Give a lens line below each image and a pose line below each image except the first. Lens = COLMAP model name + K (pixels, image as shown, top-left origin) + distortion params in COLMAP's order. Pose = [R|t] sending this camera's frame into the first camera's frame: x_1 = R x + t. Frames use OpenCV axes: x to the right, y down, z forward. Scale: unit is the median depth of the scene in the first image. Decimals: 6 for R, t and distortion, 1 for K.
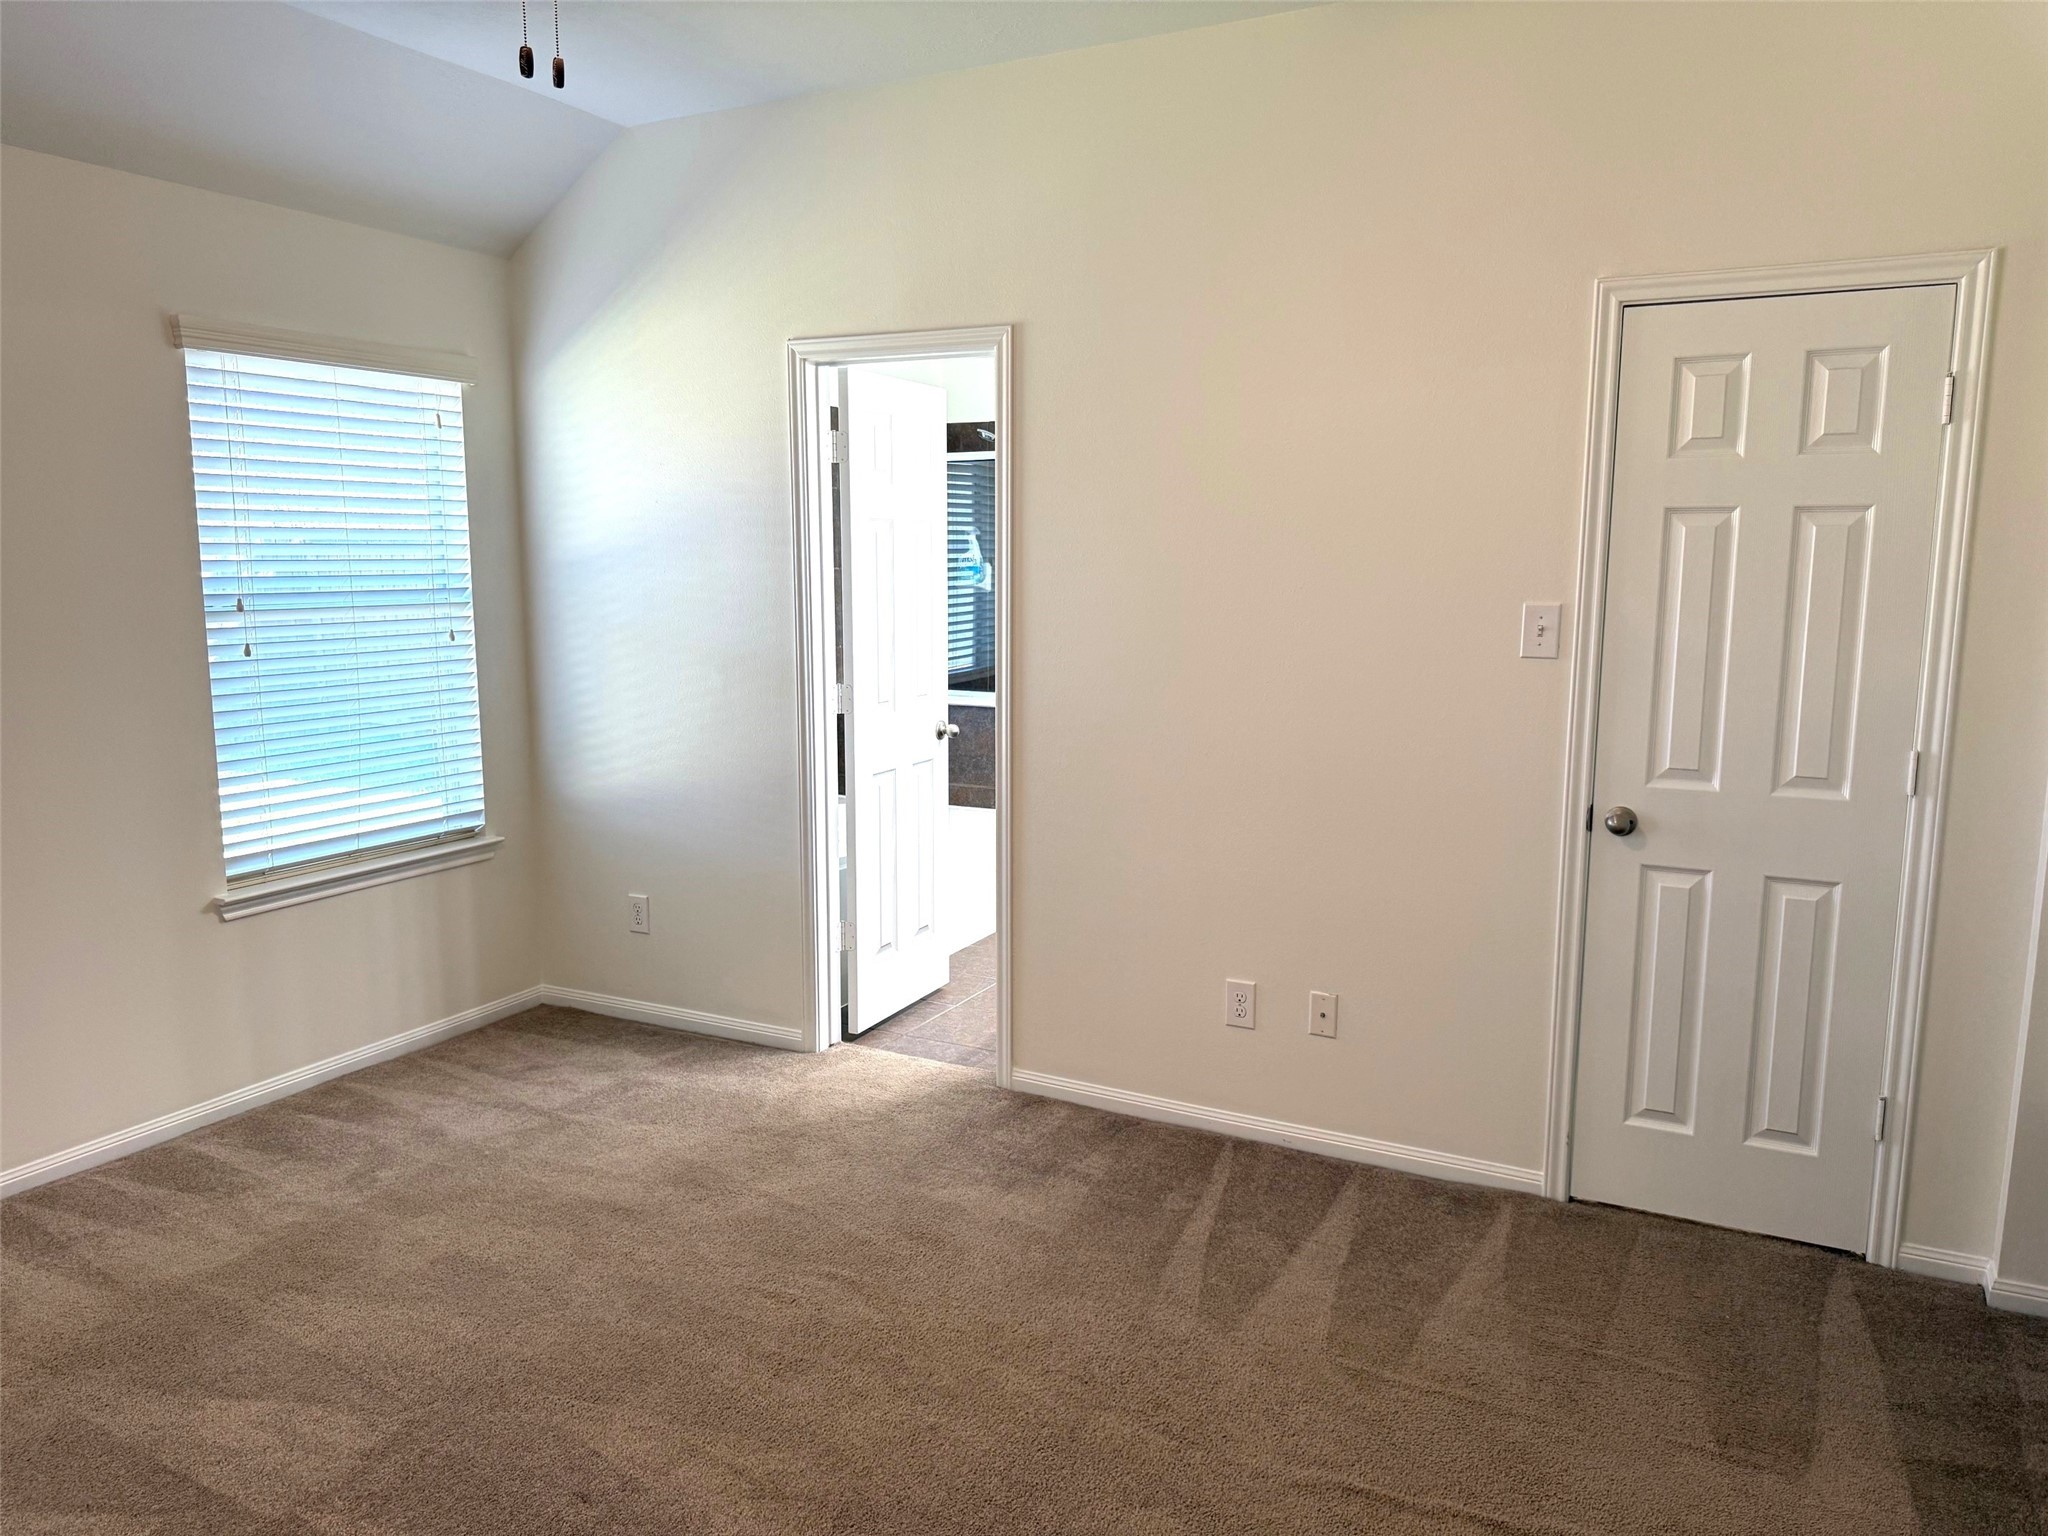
lens RADIAL K [[1437.7, 0, 1018.2], [0, 1437.7, 773.5], [0, 0, 1]] dist [0.051005, -0.099567]
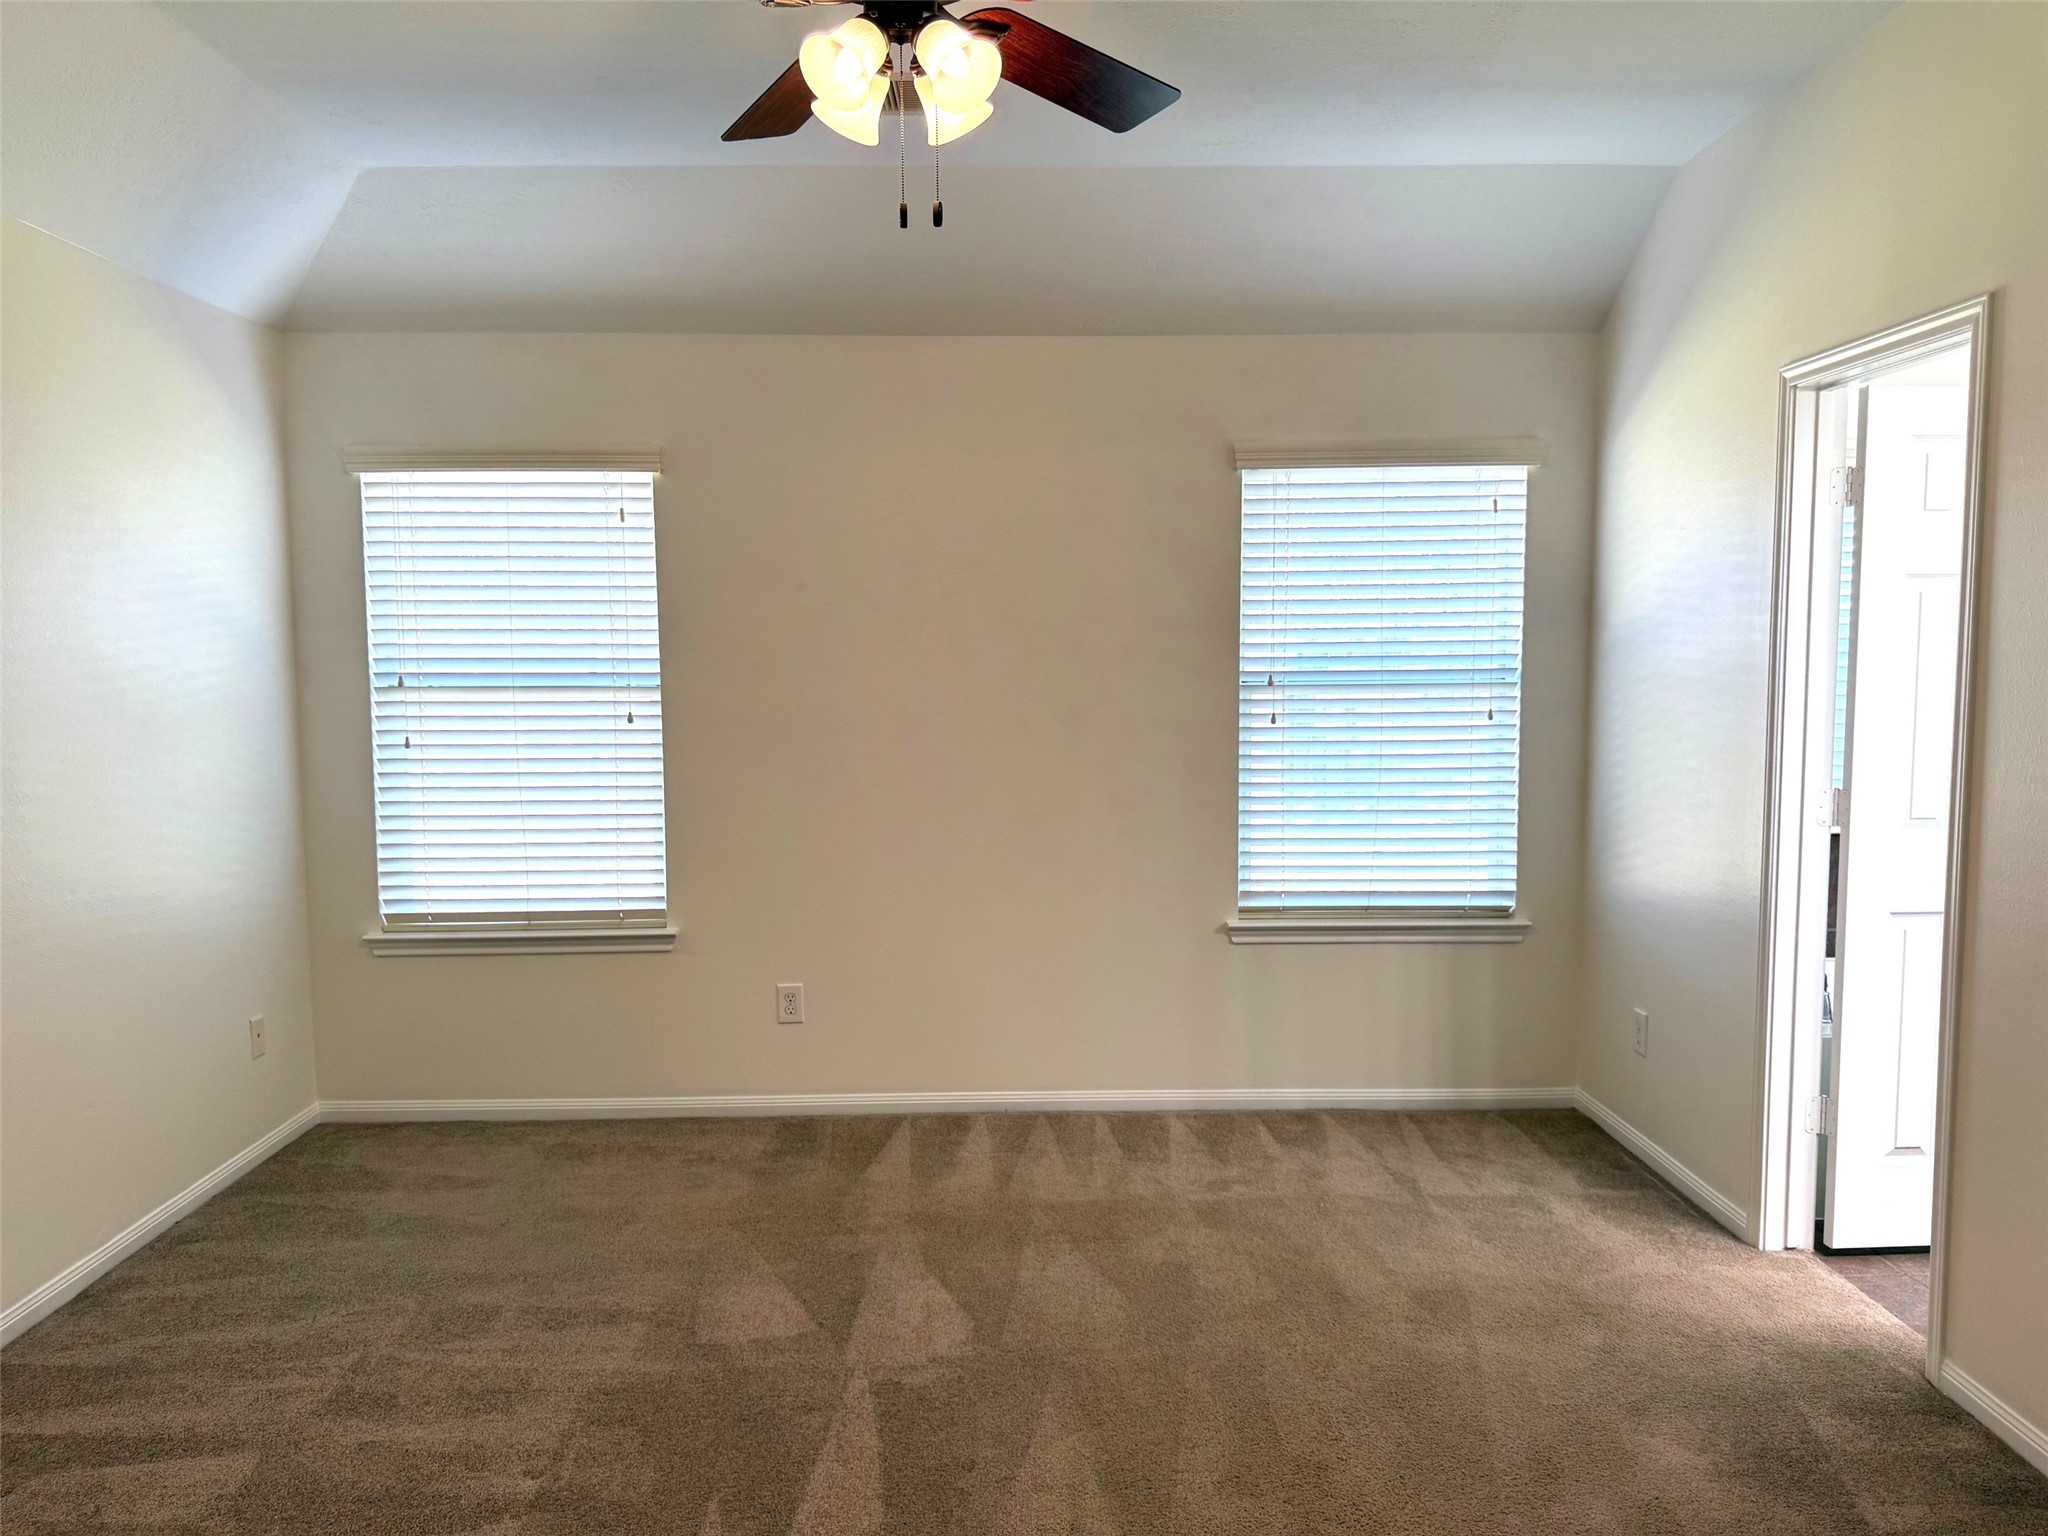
lens RADIAL K [[1432.2, 0, 1020.5], [0, 1432.2, 774.3], [0, 0, 1]] dist [0.096418, -0.122189]
pose [[0.476764, 0.066684, -0.876498, 0.367623], [-0.123989, 0.992251, 0.008048, -0.022608], [0.870243, 0.104839, 0.481337, 0.243107]]
